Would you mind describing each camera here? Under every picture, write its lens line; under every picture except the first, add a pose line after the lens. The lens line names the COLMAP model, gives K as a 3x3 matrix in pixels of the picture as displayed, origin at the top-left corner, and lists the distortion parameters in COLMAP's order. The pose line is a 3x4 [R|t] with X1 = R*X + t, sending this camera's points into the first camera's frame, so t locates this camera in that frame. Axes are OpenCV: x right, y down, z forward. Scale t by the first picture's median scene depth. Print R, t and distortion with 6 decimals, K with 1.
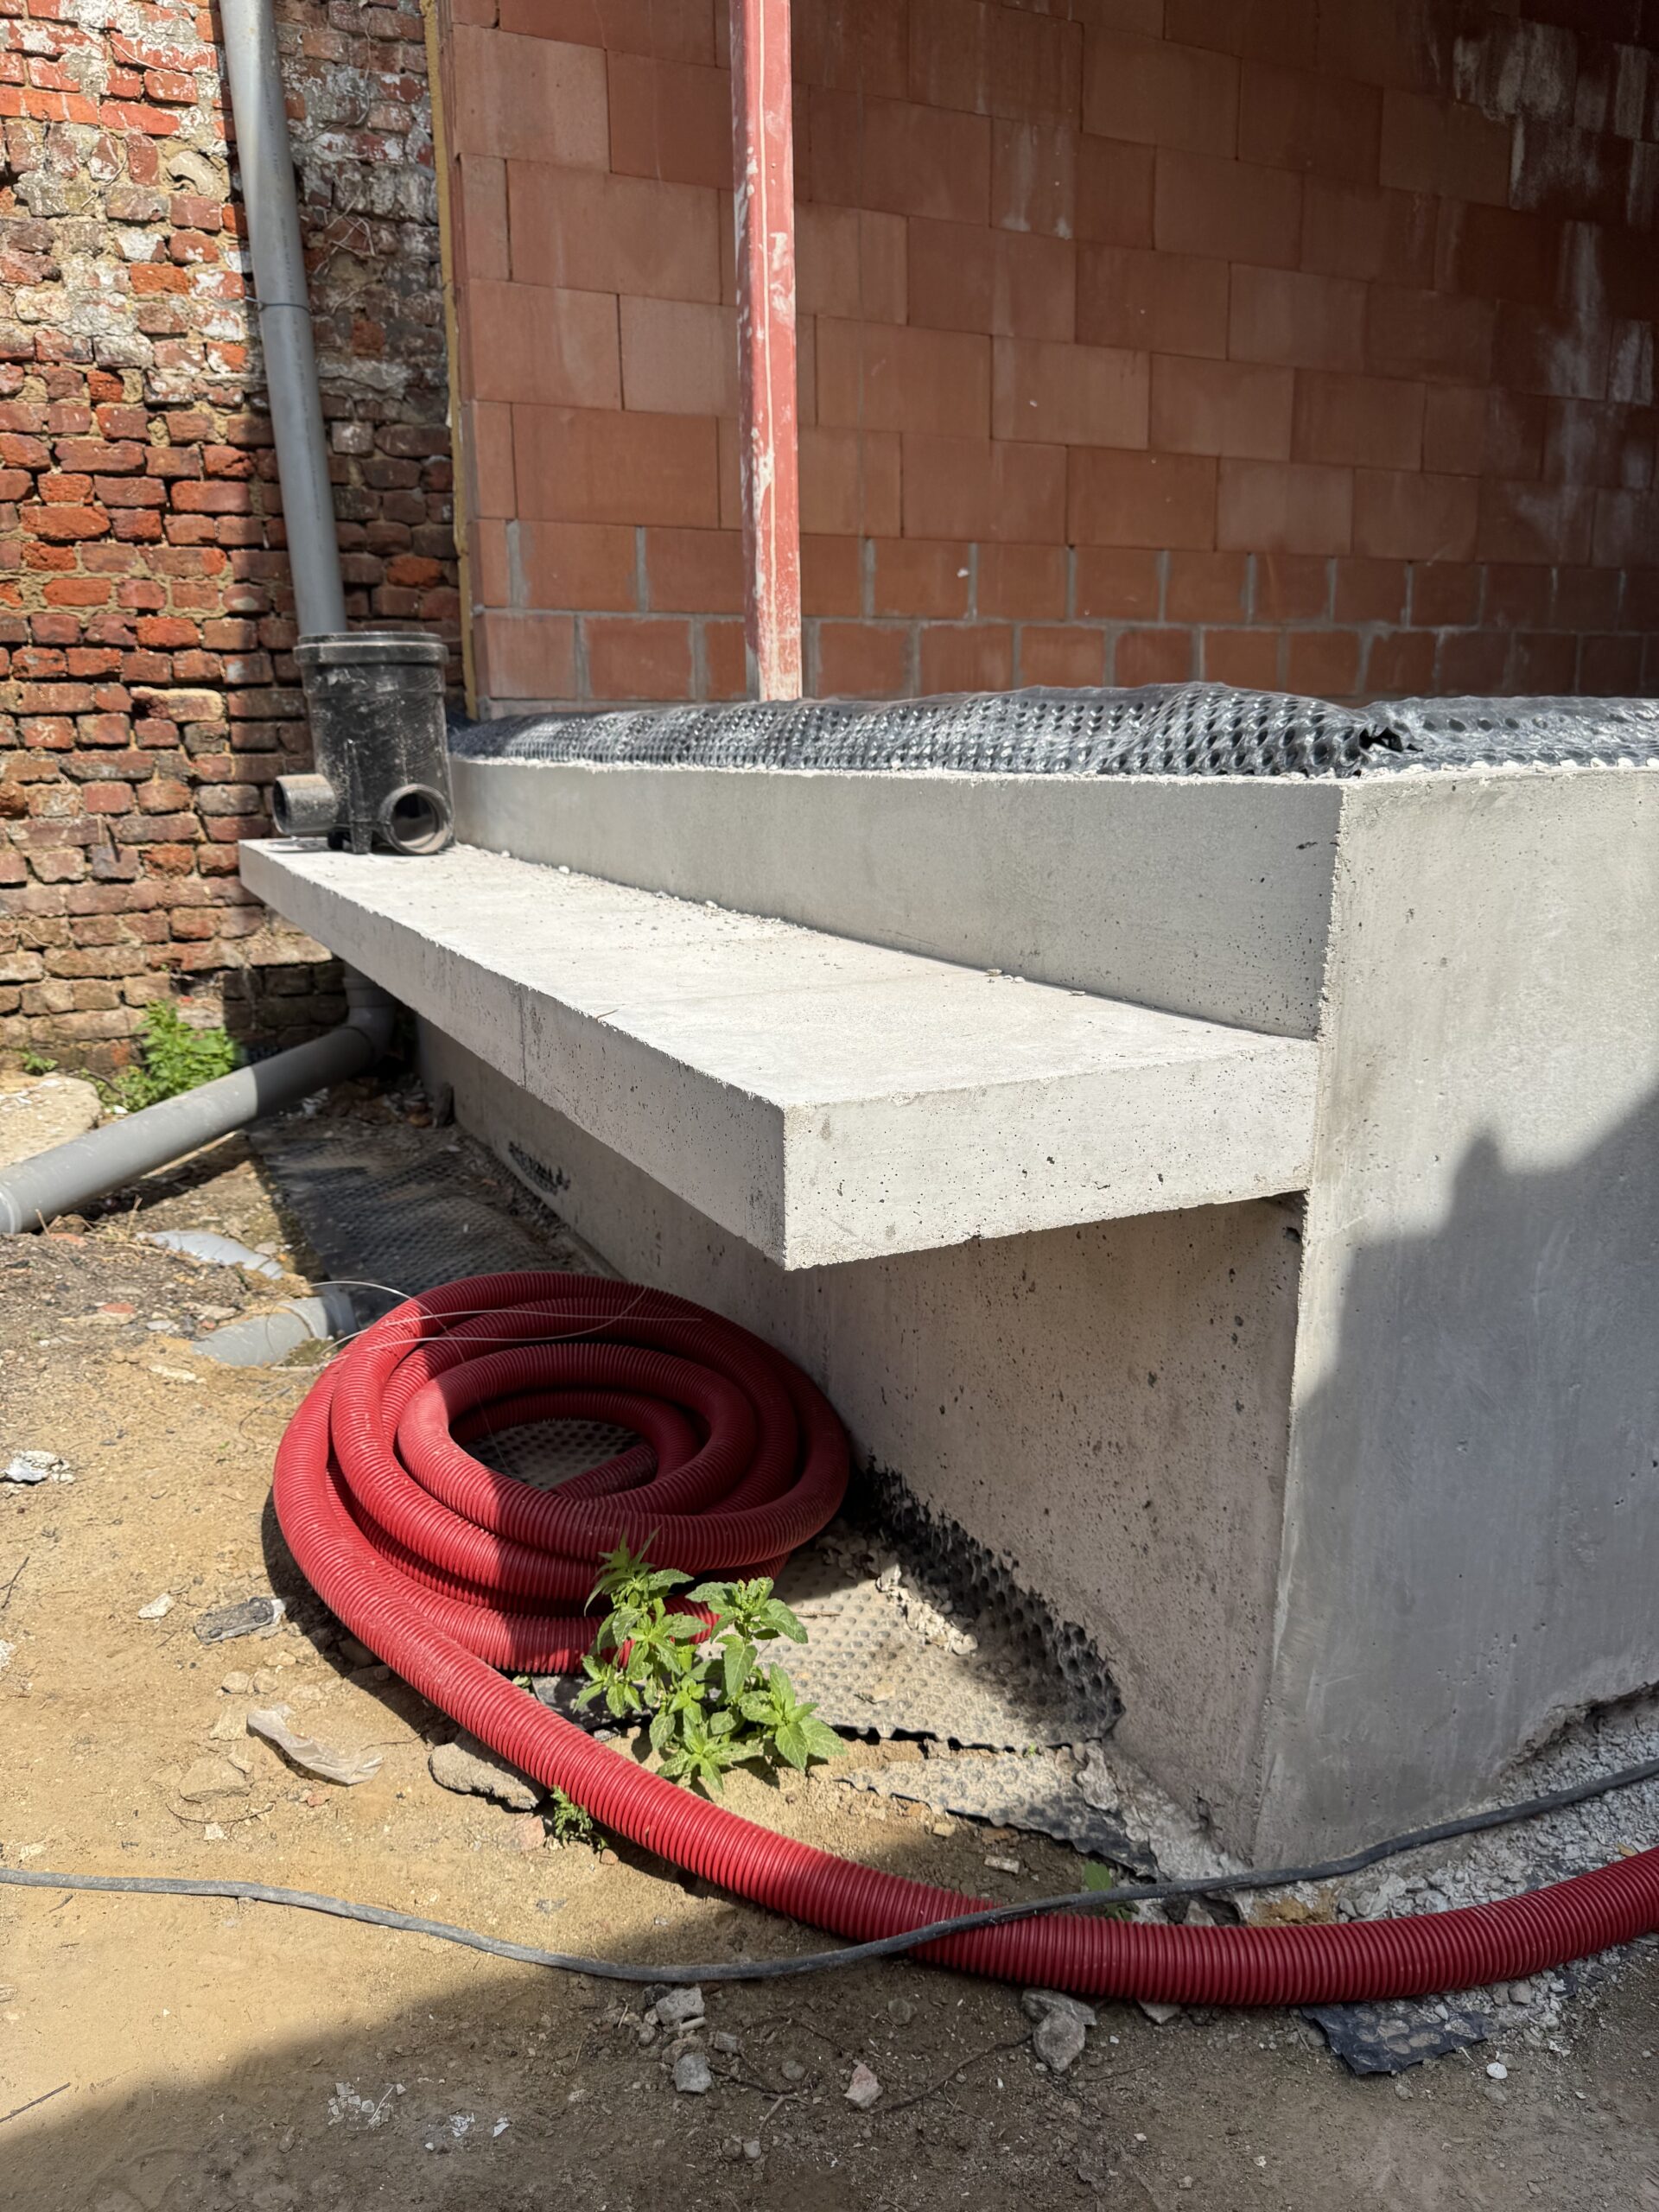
lens RADIAL K [[1635.8, 0, 845.2], [0, 1635.8, 1096.8], [0, 0, 1]] dist [0.065631, -0.036262]
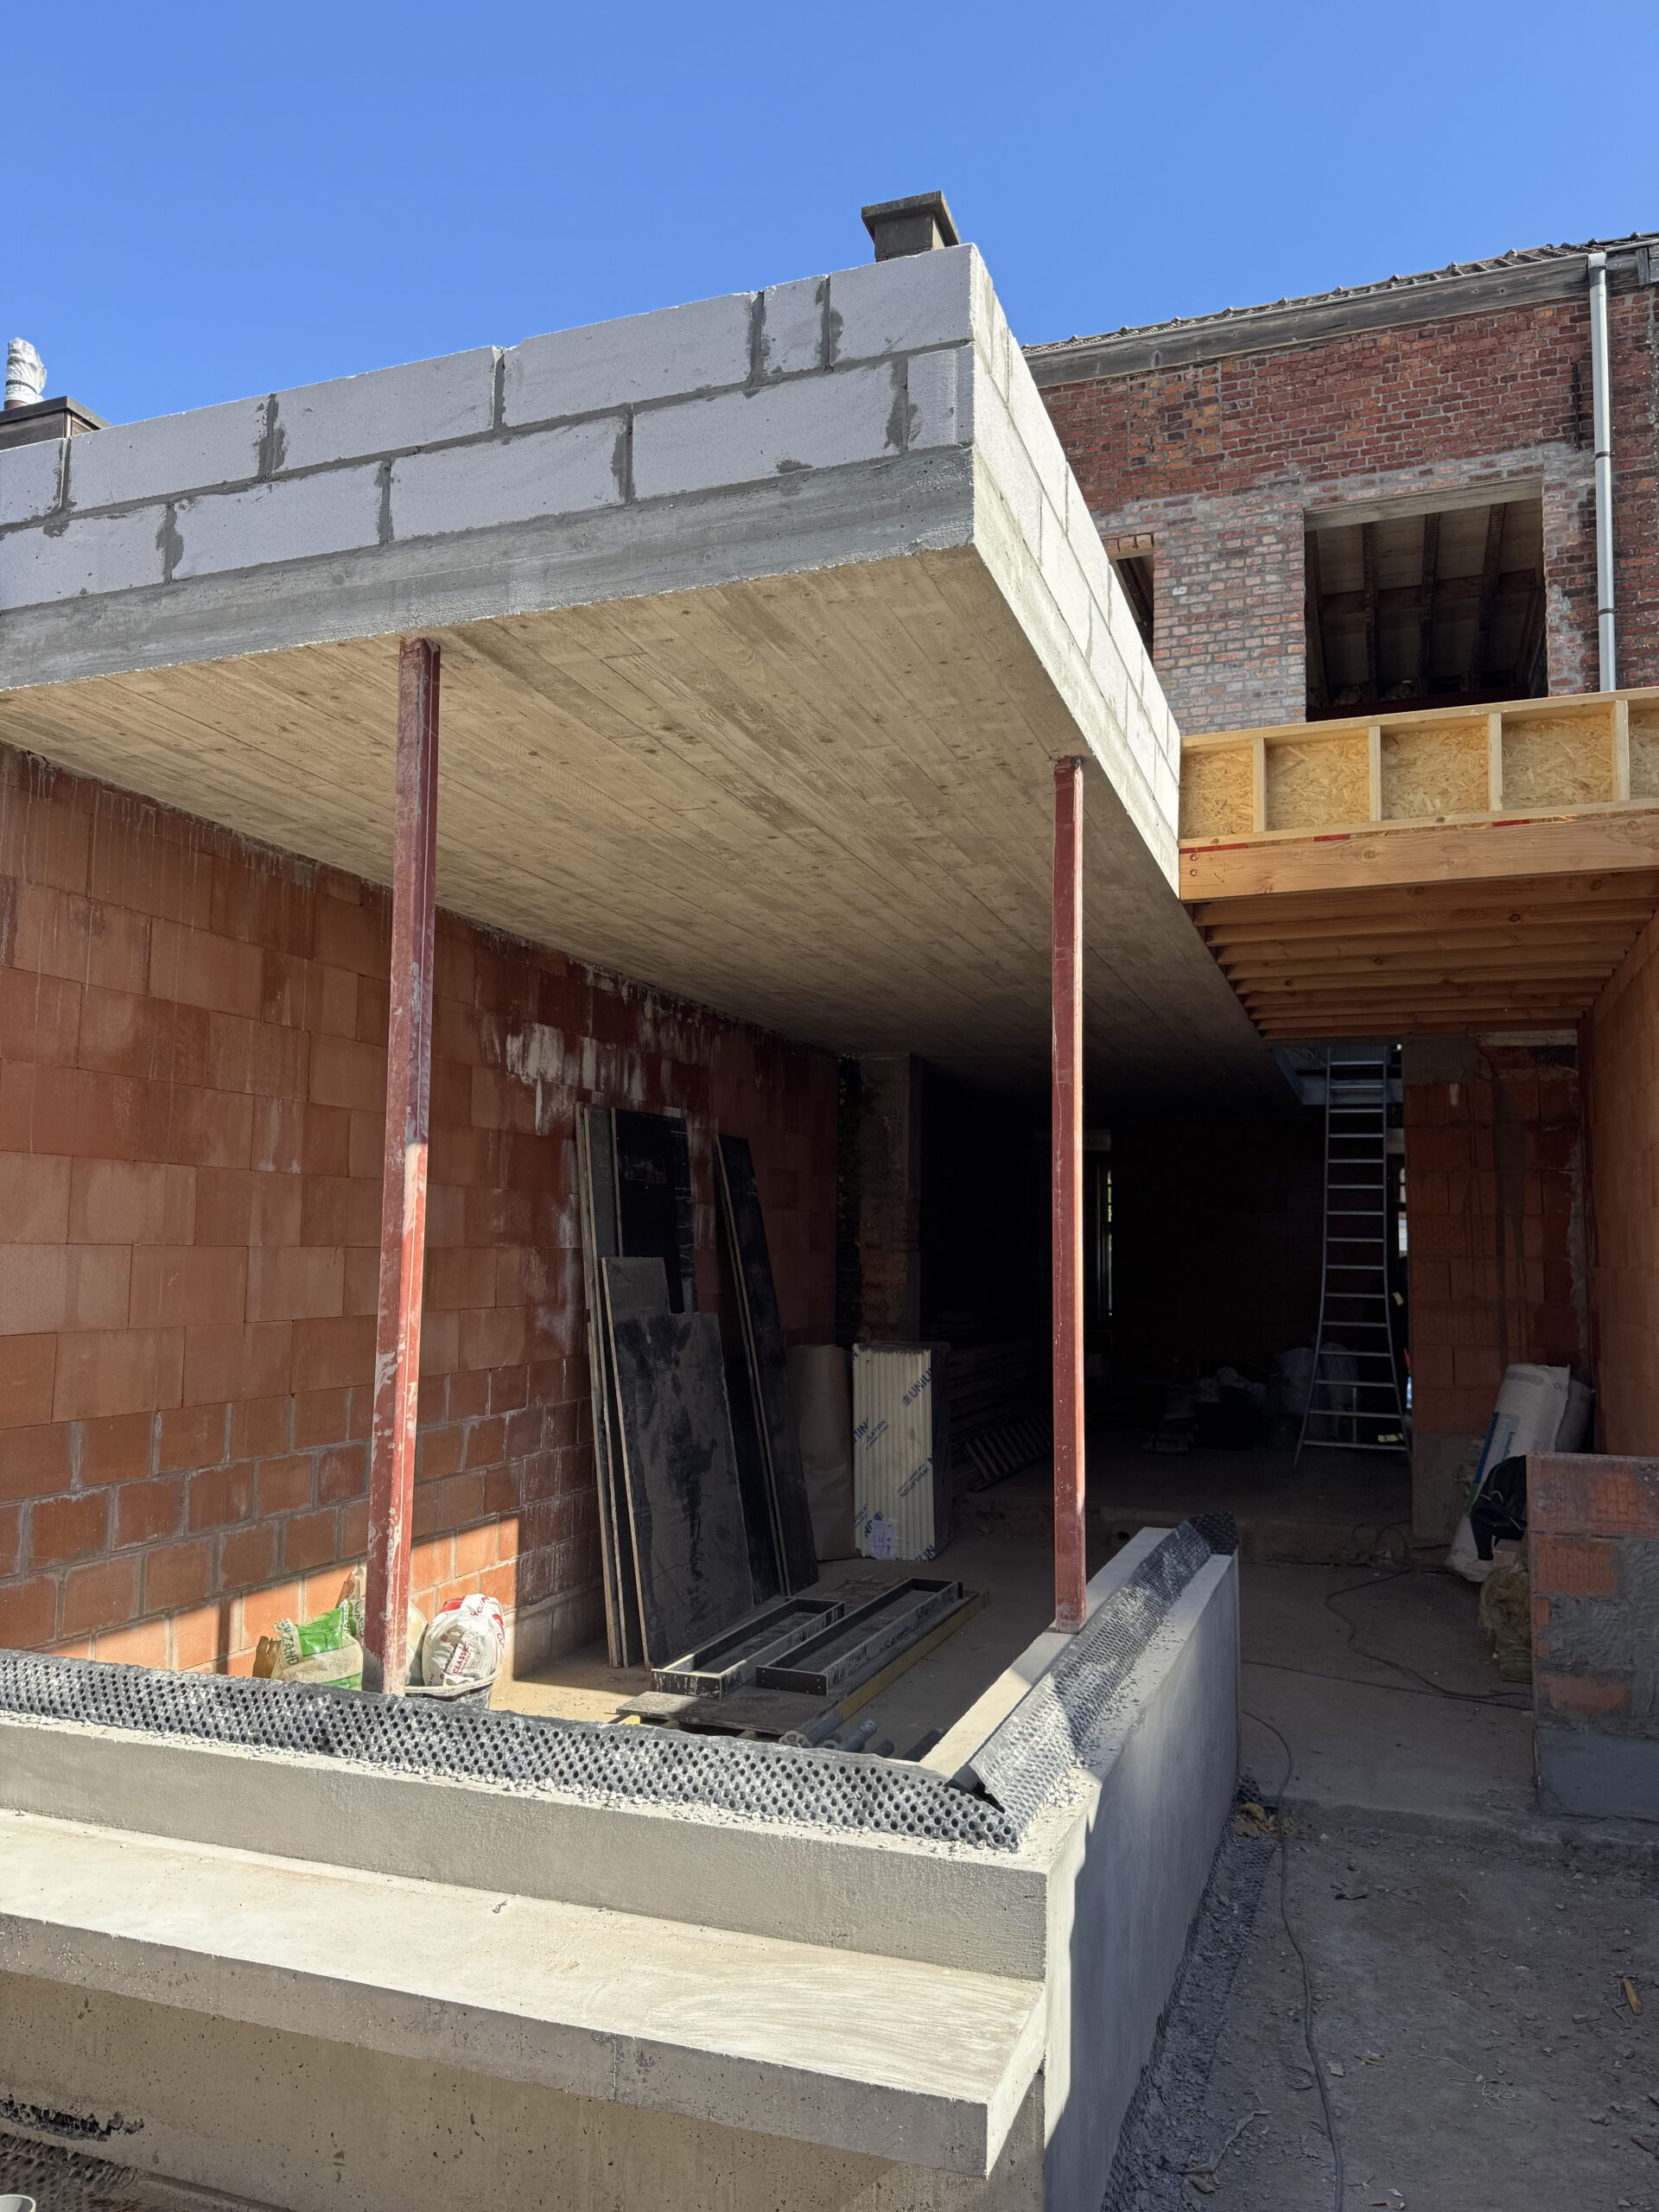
lens RADIAL K [[1635.8, 0, 837.9], [0, 1635.8, 1109.6], [0, 0, 1]] dist [0.065631, -0.036262]
pose [[0.733875, 0.082379, 0.674271, -0.405693], [0.120755, 0.960988, -0.248838, -0.172018], [-0.668465, 0.264037, 0.695298, -0.197835]]
